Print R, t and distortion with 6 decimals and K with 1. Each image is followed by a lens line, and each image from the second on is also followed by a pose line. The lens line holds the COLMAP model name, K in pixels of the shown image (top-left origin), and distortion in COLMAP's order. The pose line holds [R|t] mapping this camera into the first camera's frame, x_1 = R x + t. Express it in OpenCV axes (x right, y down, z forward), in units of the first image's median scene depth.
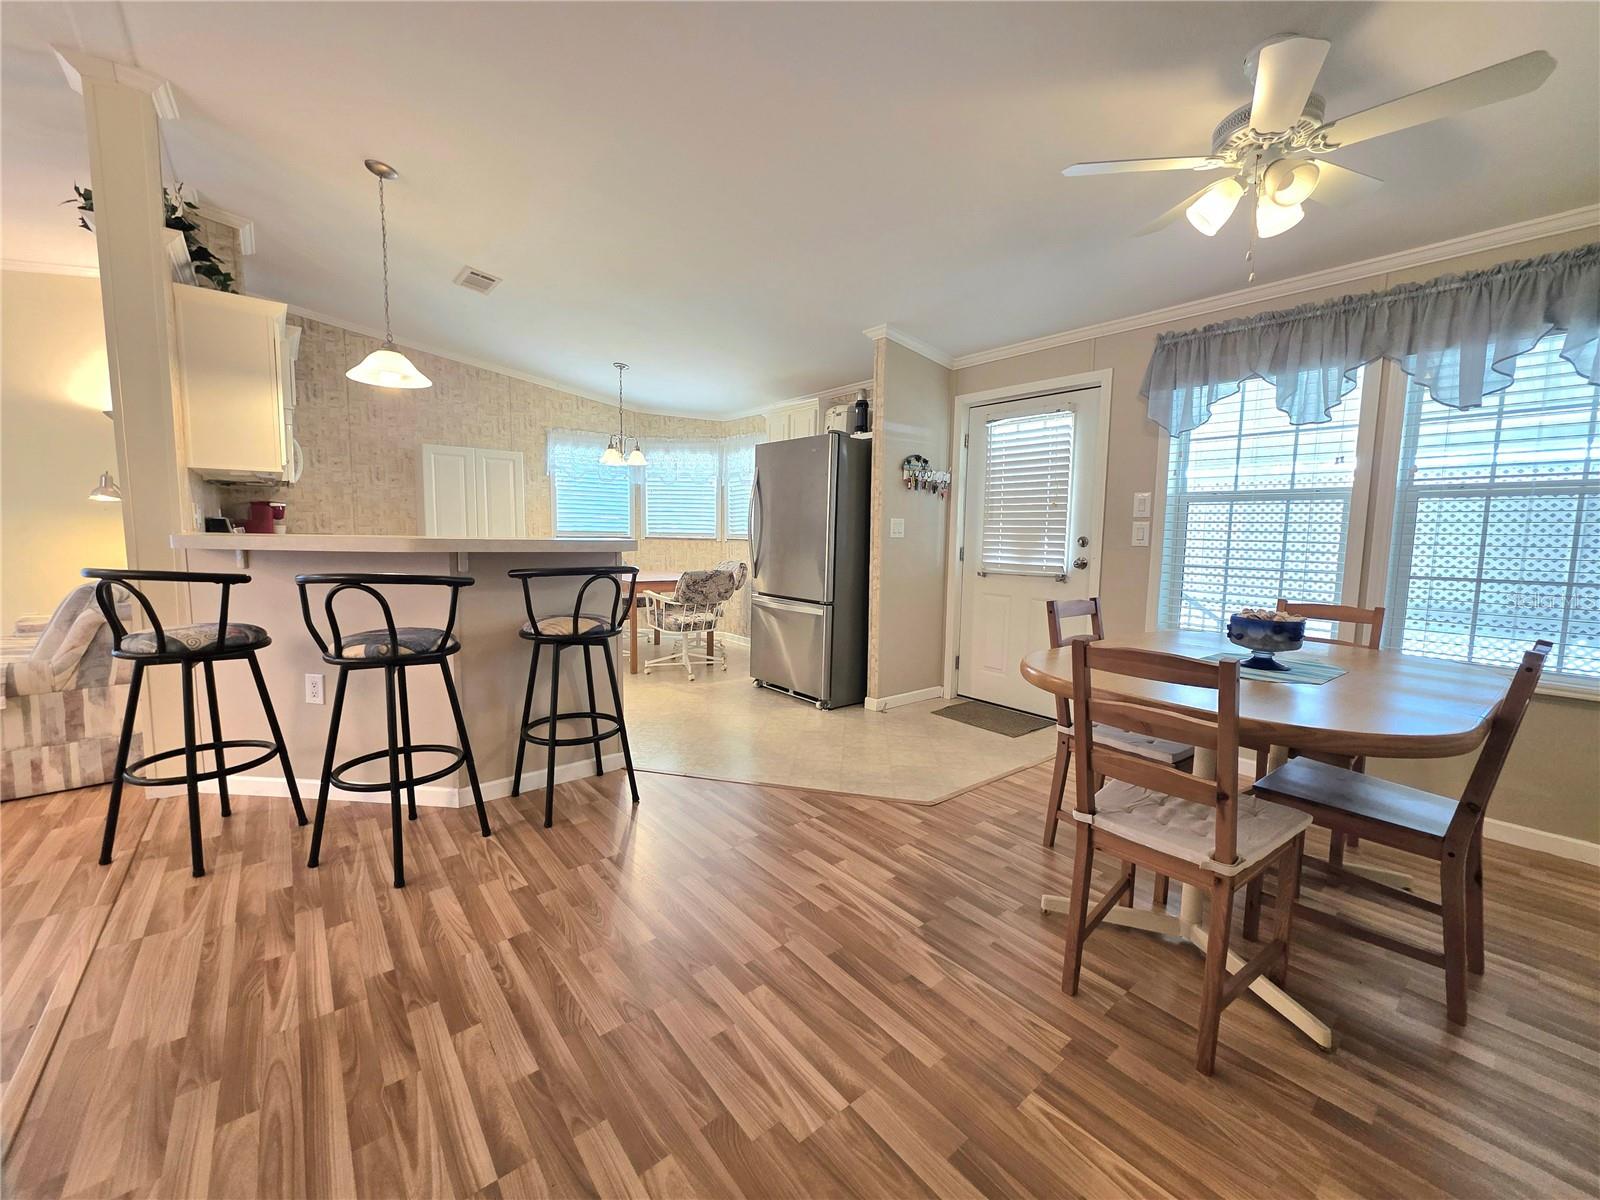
lens RADIAL K [[640.7, 0, 803.3], [0, 640.7, 595.5], [0, 0, 1]] dist [0.000905, 0.001212]
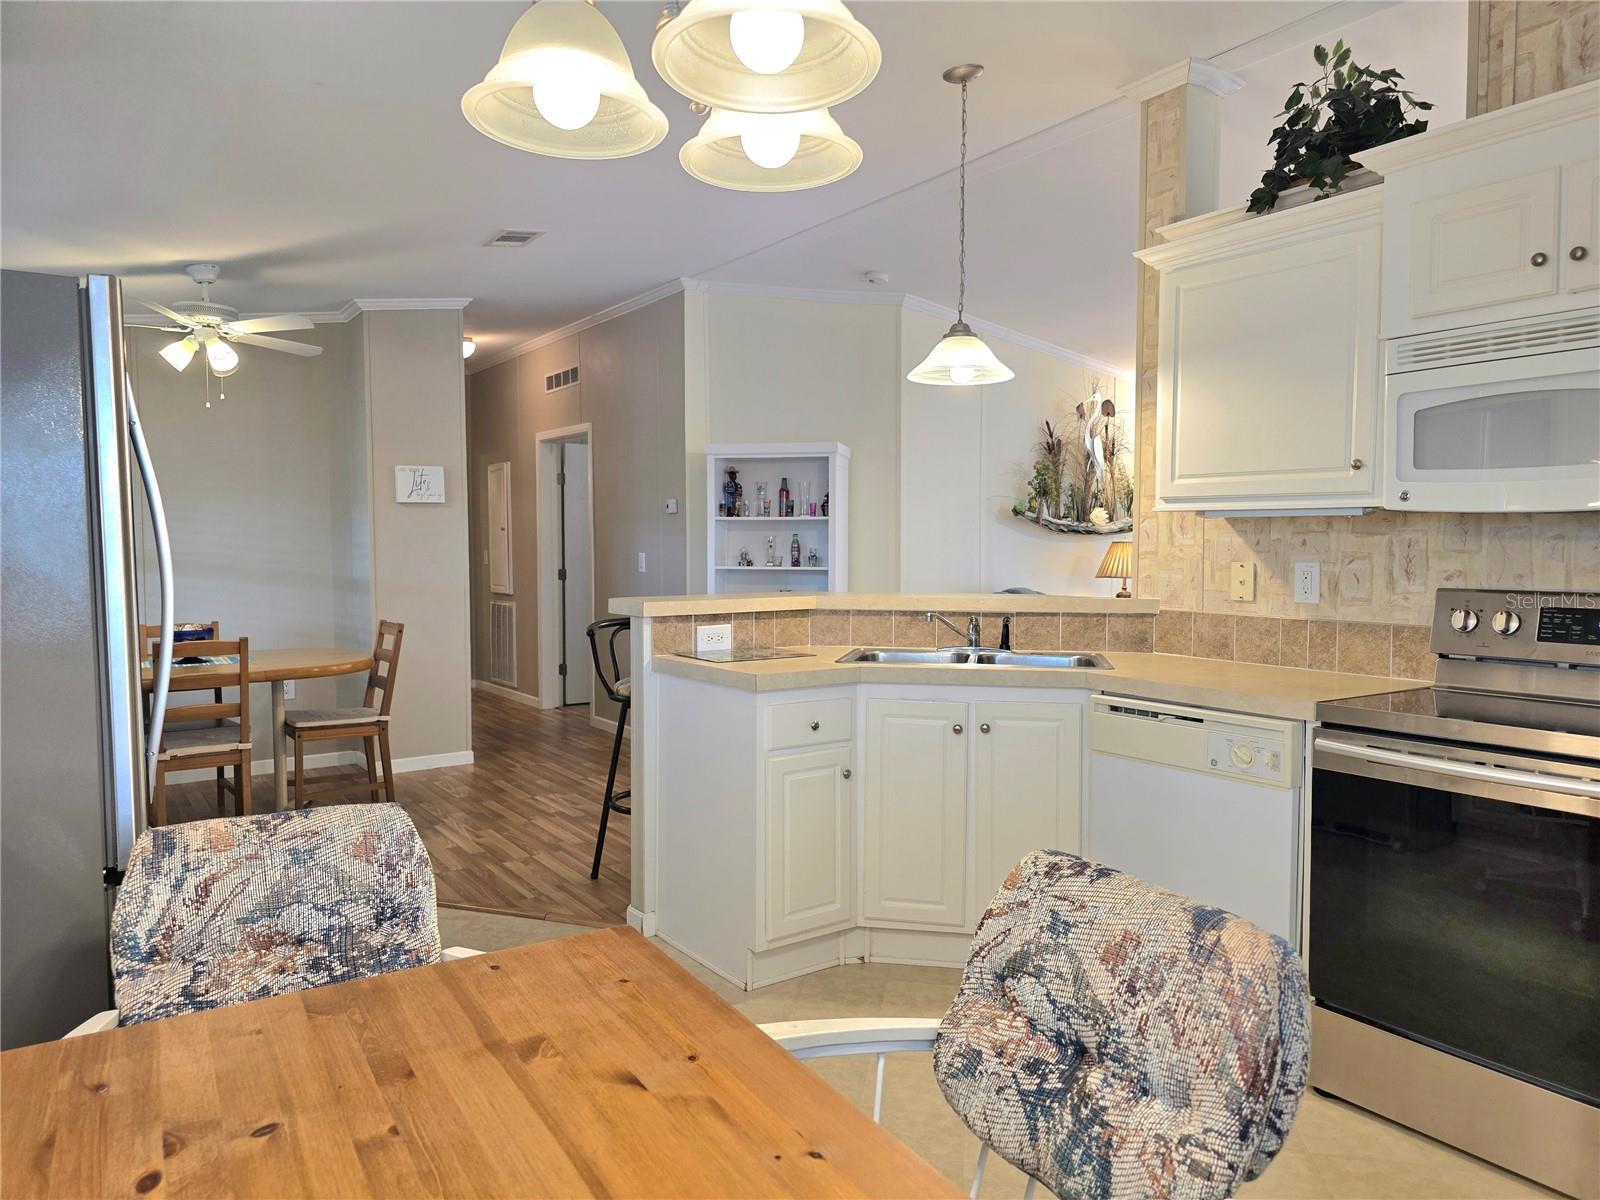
lens RADIAL K [[1078.8, 0, 809.4], [0, 1078.8, 600.4], [0, 0, 1]] dist [0.049905, -0.031182]
pose [[-0.996675, -0.020210, 0.078939, -0.585587], [-0.007987, 0.988320, 0.152181, -0.277676], [-0.081093, 0.151045, -0.985195, 2.193737]]
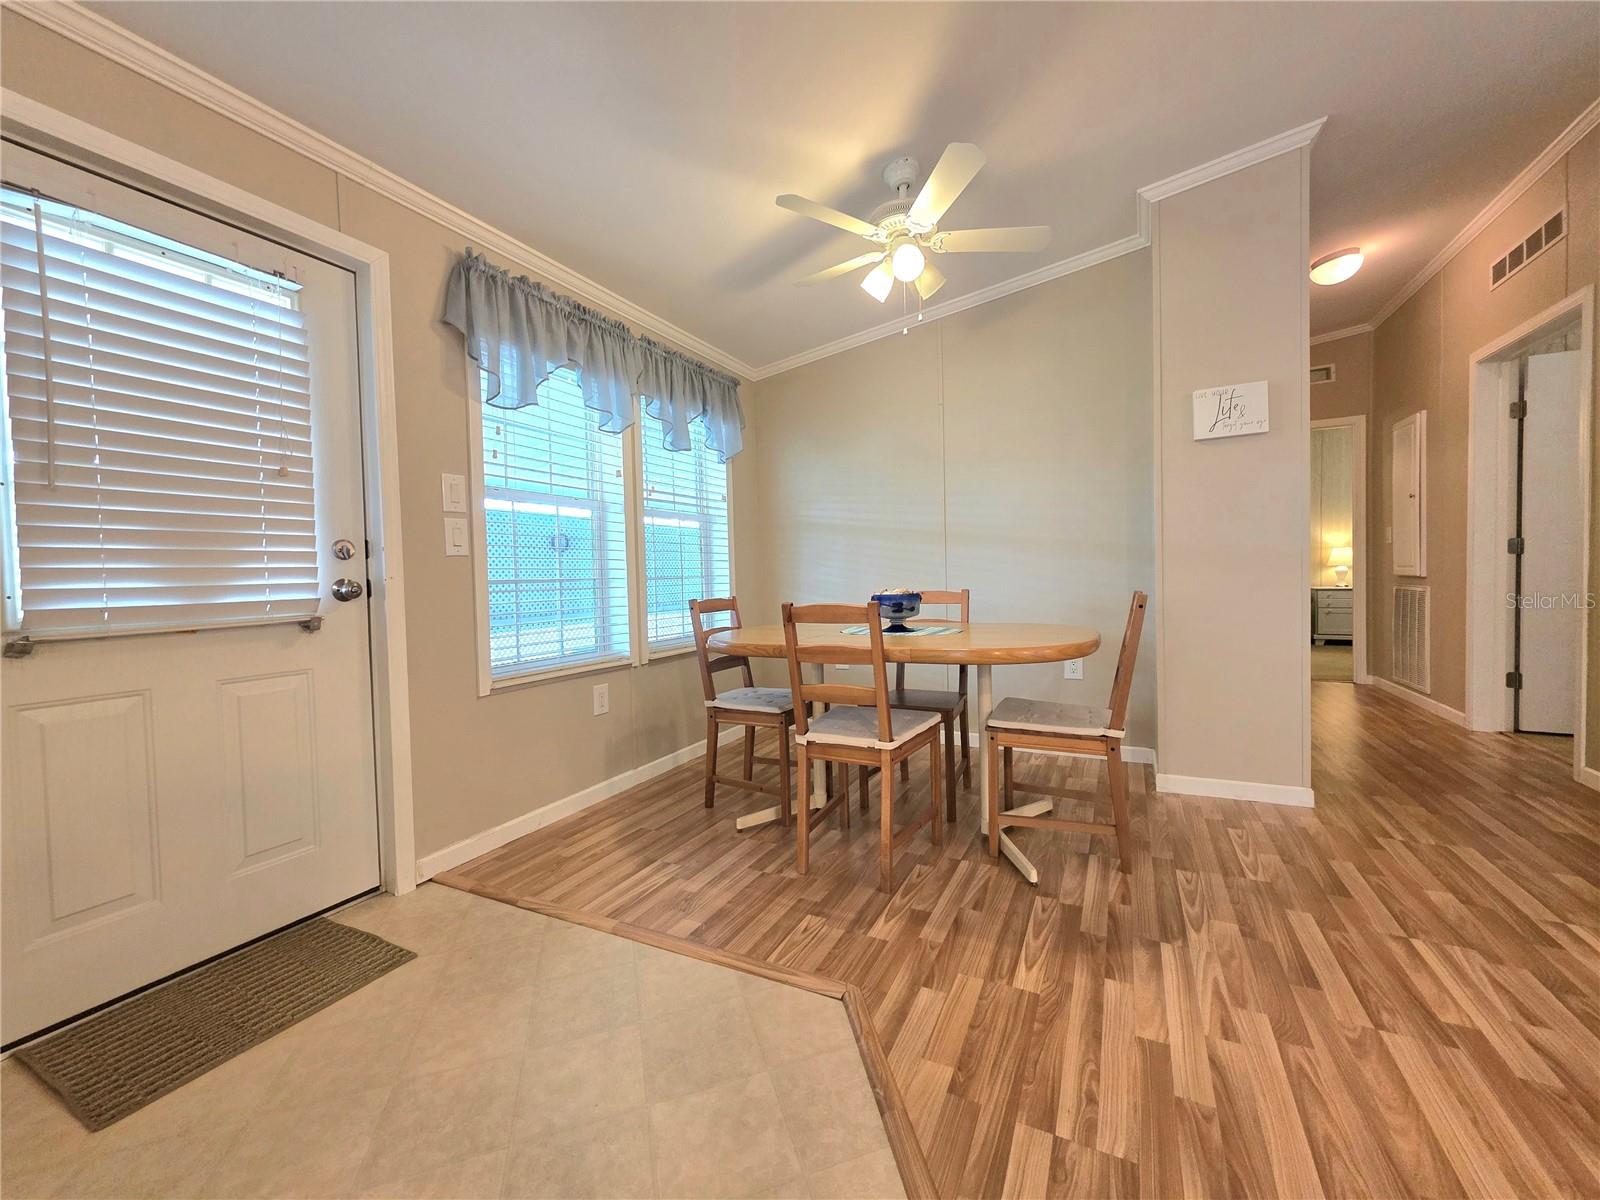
lens RADIAL K [[640.7, 0, 801.0], [0, 640.7, 594.1], [0, 0, 1]] dist [0.000905, 0.001212]
pose [[-0.406070, -0.034146, 0.913204, -0.261260], [0.111116, 0.990042, 0.086429, -0.065928], [-0.907061, 0.136568, -0.398233, 1.115524]]
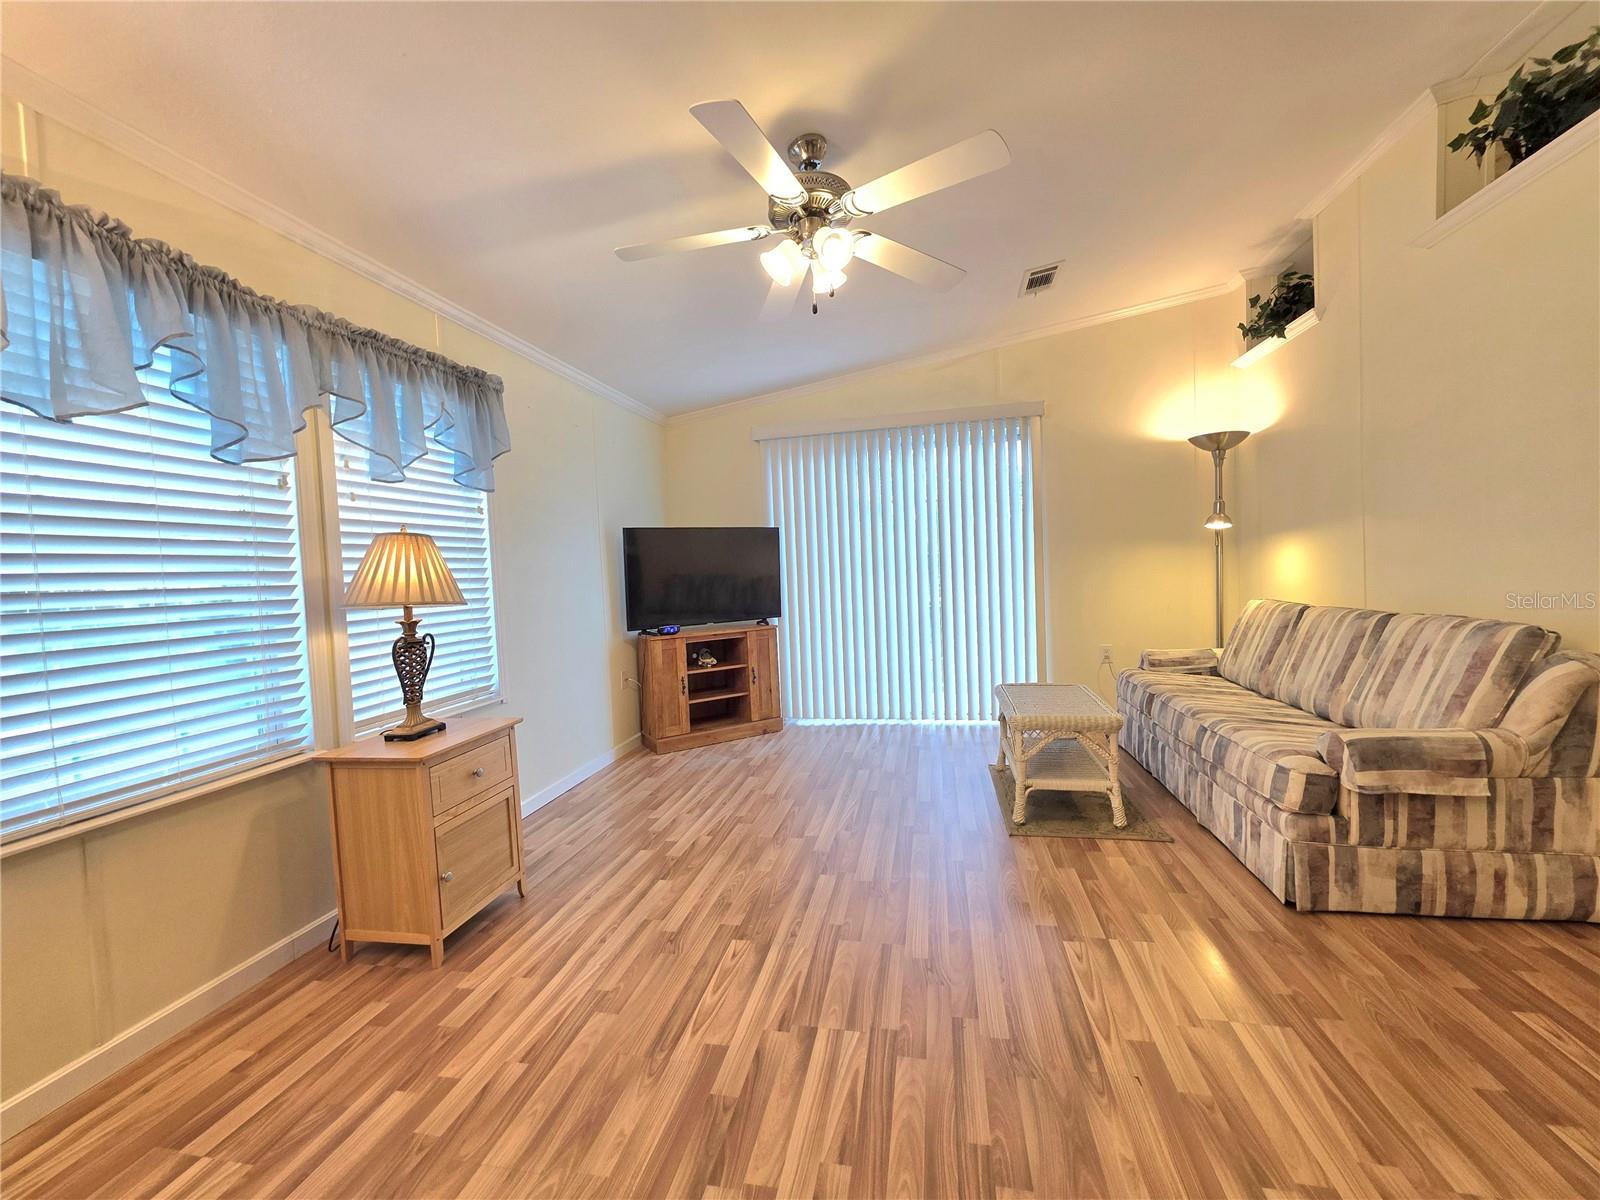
lens RADIAL K [[640.7, 0, 801.3], [0, 640.7, 595.6], [0, 0, 1]] dist [0.000905, 0.001212]
pose [[0.626041, -0.010200, -0.779724, -1.001985], [-0.028016, 0.998975, -0.035562, -0.000928], [0.779287, 0.044108, 0.625113, -0.052160]]
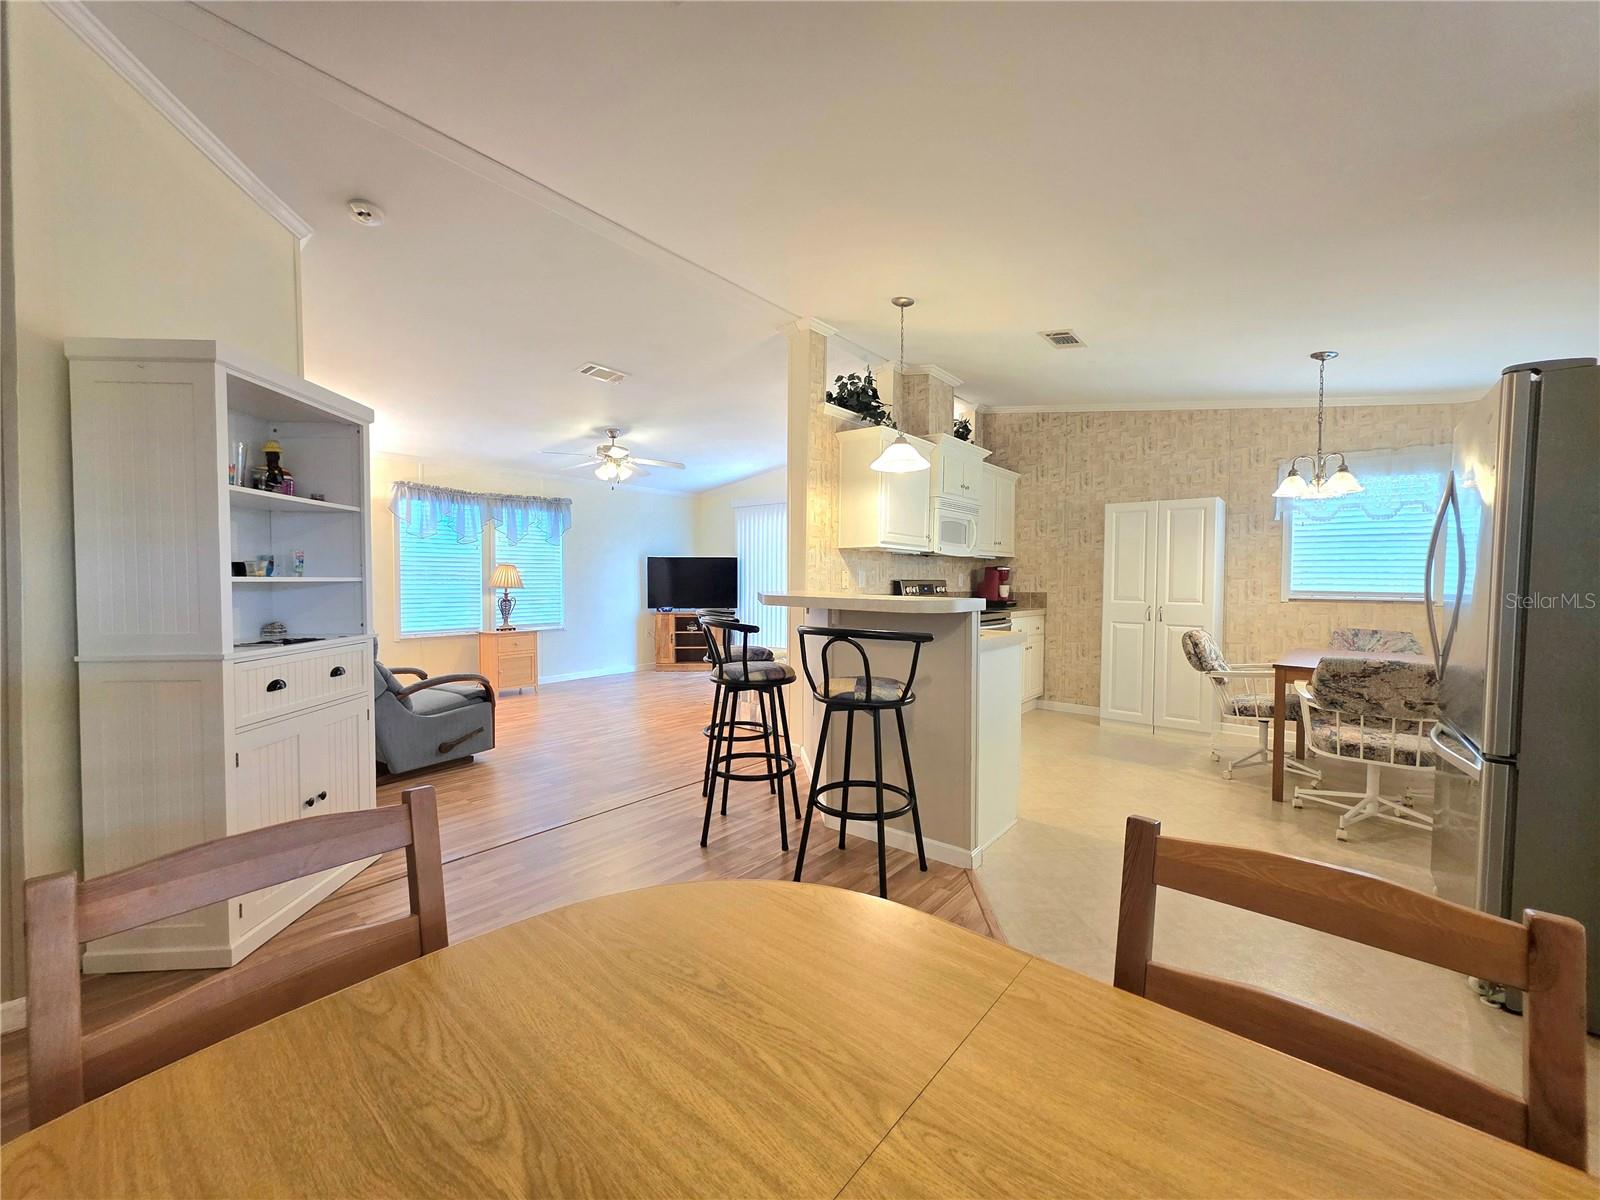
lens RADIAL K [[640.7, 0, 801.1], [0, 640.7, 596.3], [0, 0, 1]] dist [0.000905, 0.001212]
pose [[0.198950, 0.012964, -0.979924, 0.518544], [-0.103603, 0.994588, -0.007876, -0.061460], [0.974518, 0.103090, 0.199216, 0.604869]]
